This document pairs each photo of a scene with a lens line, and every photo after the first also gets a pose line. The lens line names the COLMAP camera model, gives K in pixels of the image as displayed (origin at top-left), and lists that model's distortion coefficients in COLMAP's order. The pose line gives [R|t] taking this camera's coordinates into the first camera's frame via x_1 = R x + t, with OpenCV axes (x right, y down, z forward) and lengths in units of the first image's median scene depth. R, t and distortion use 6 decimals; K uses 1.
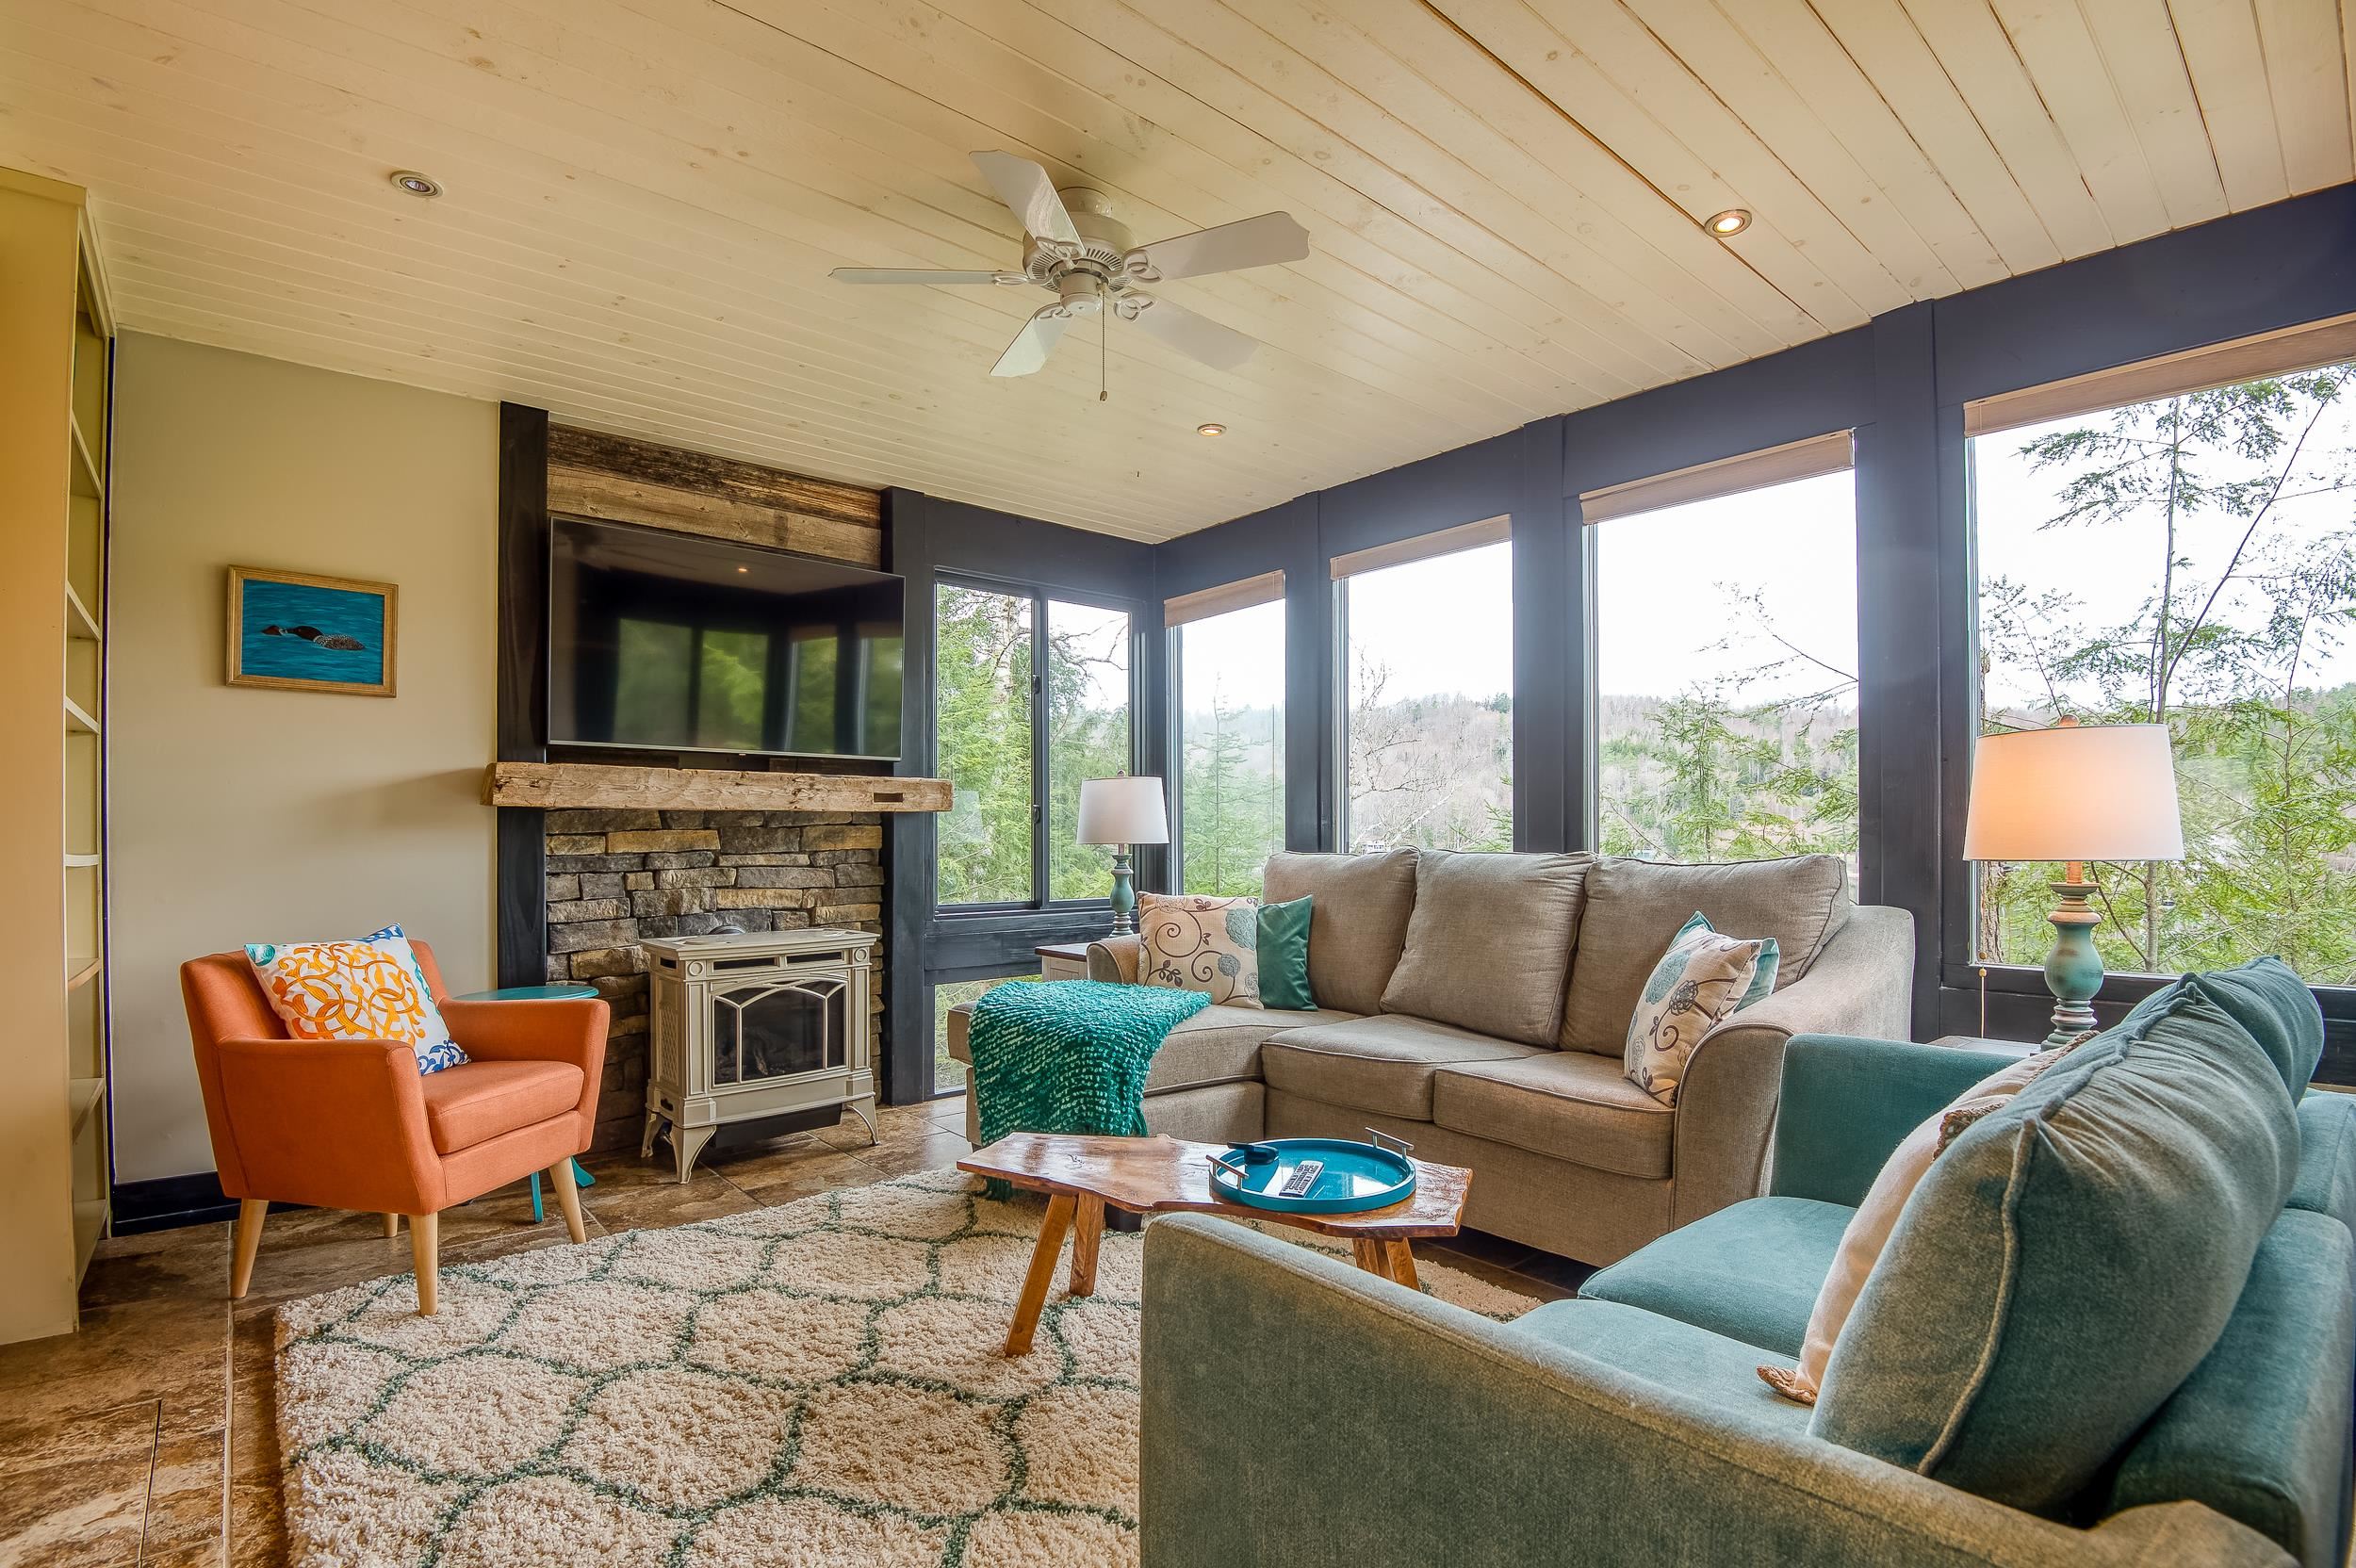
lens RADIAL K [[1137.8, 0, 1170.6], [0, 1137.8, 832.8], [0, 0, 1]] dist [0.000132, -0.000036]
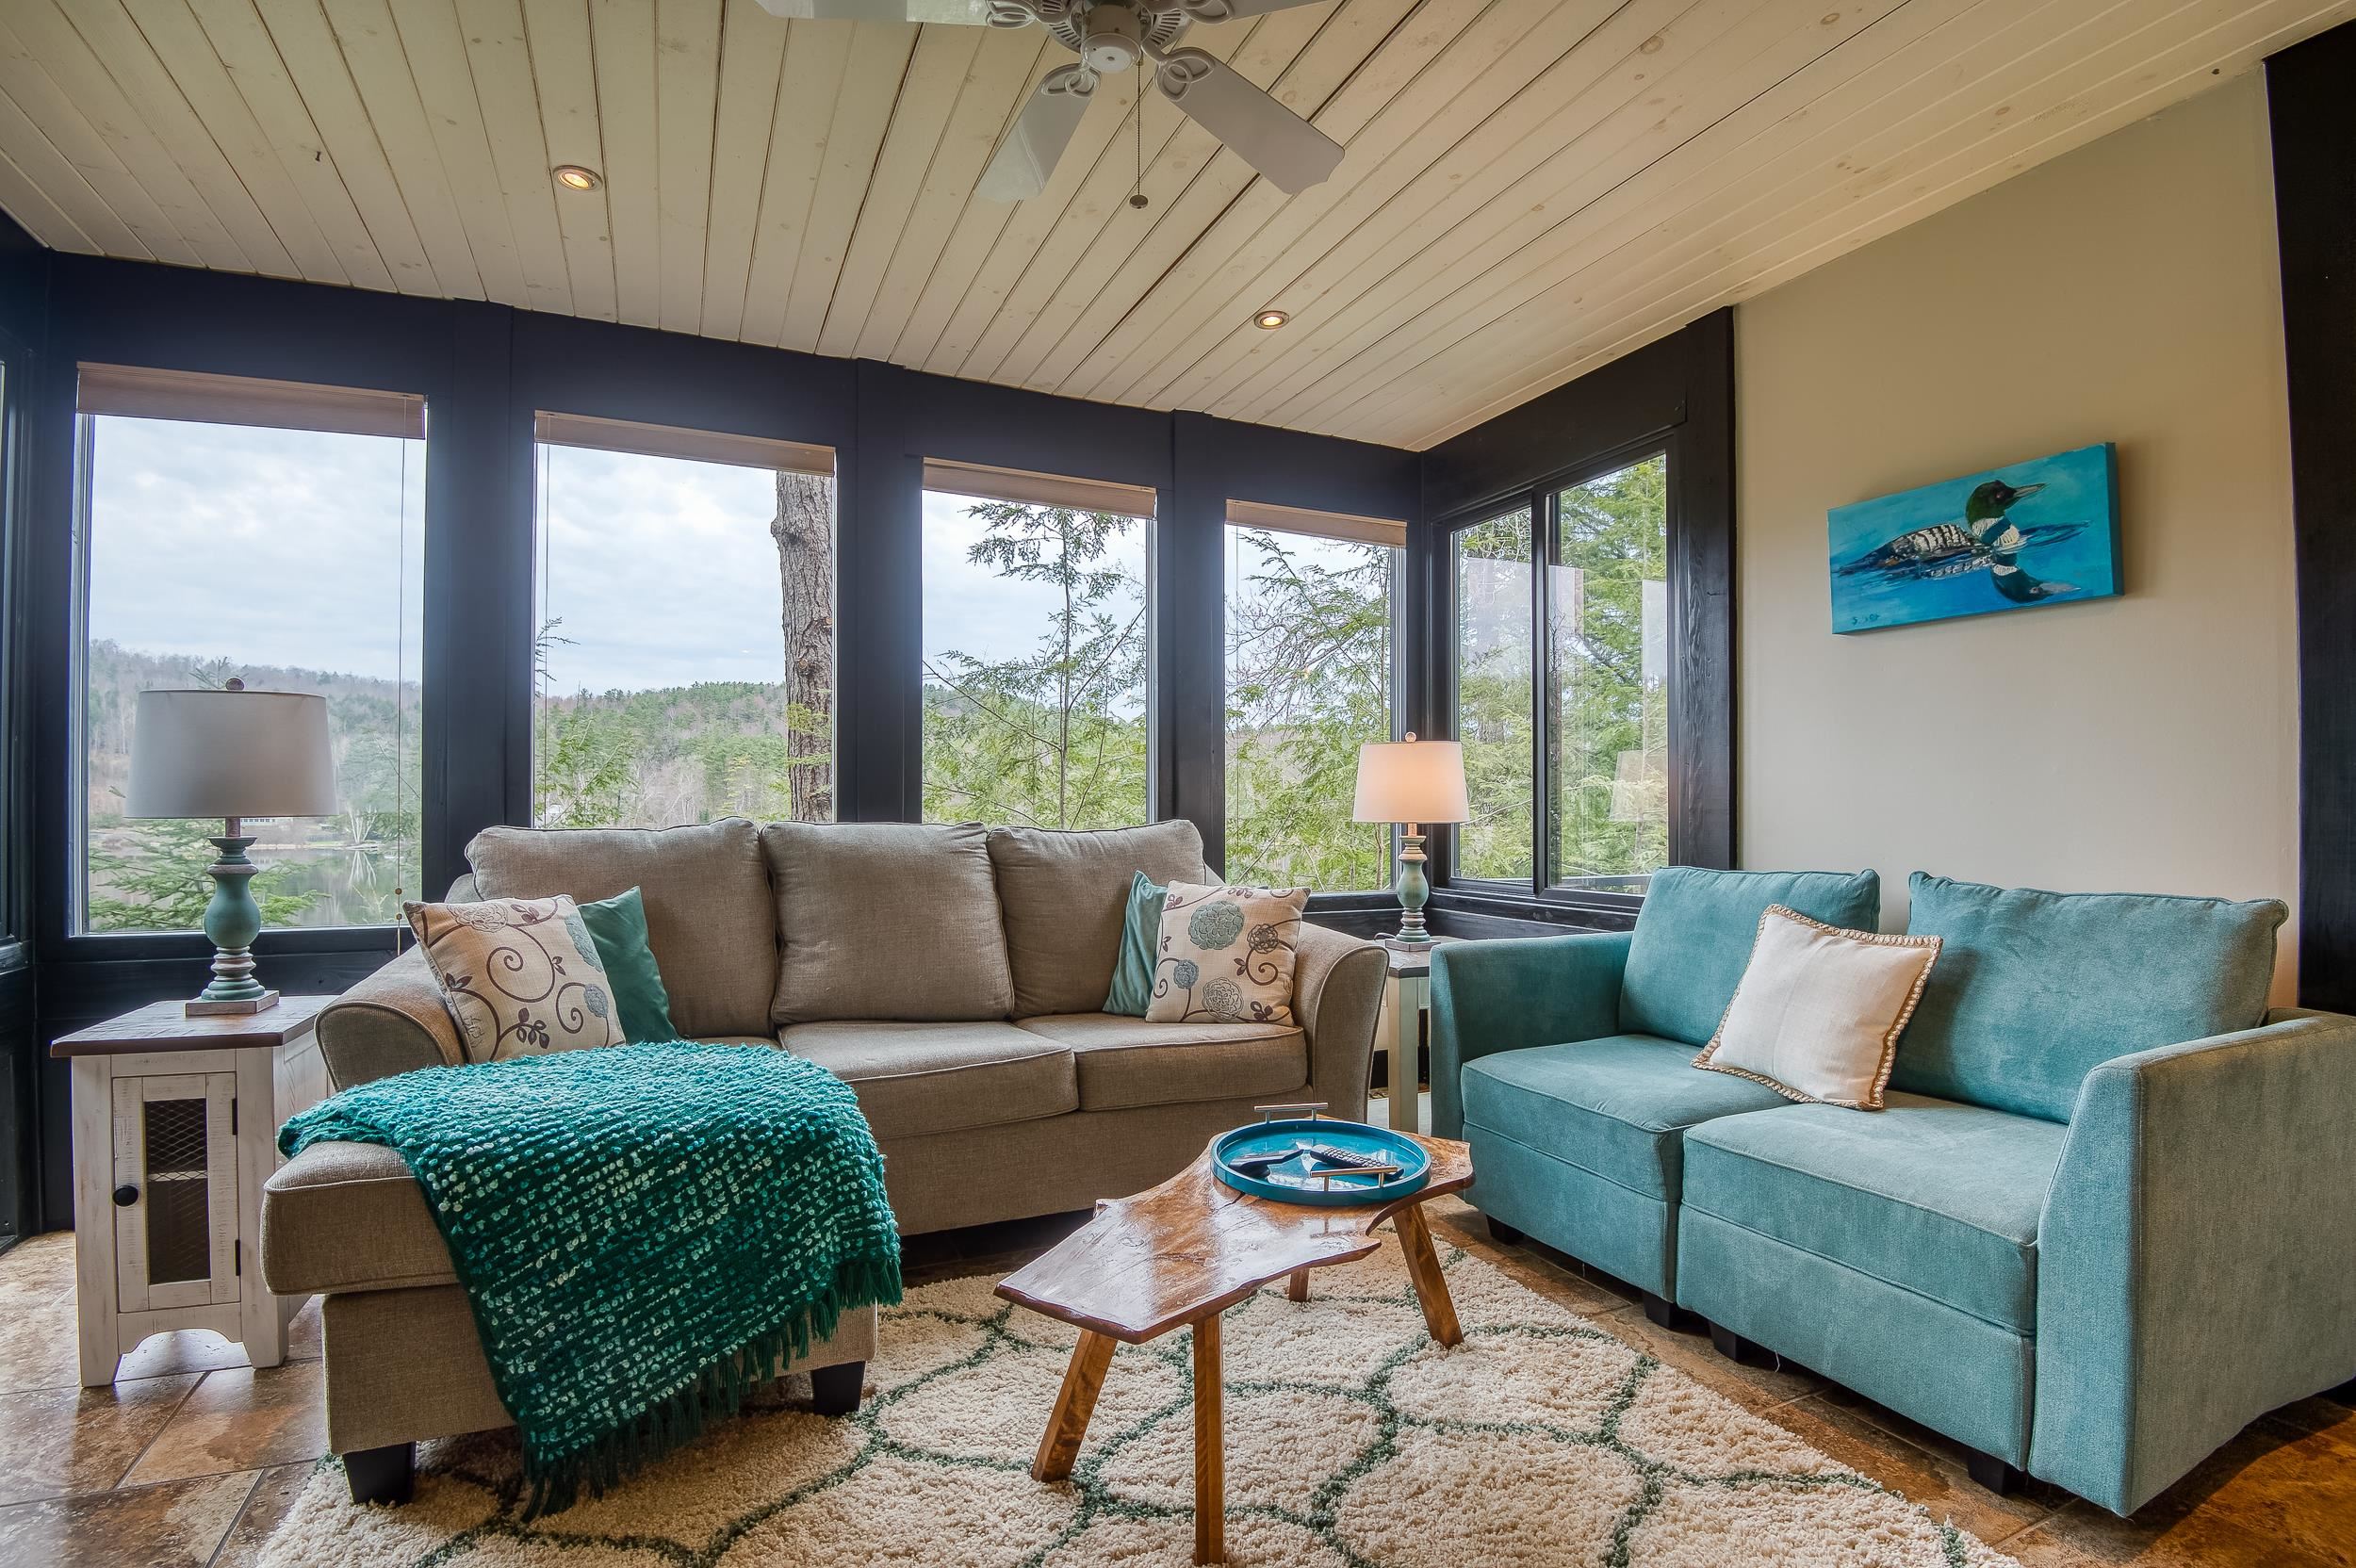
lens RADIAL K [[1087.2, 0, 1176.1], [0, 1087.2, 807.5], [0, 0, 1]] dist [-0.001354, -0.035232]
pose [[0.282830, 0.002993, 0.959165, -0.511051], [-0.001476, 0.999995, -0.002685, 0.006716], [-0.959169, -0.000656, 0.282834, 0.567744]]
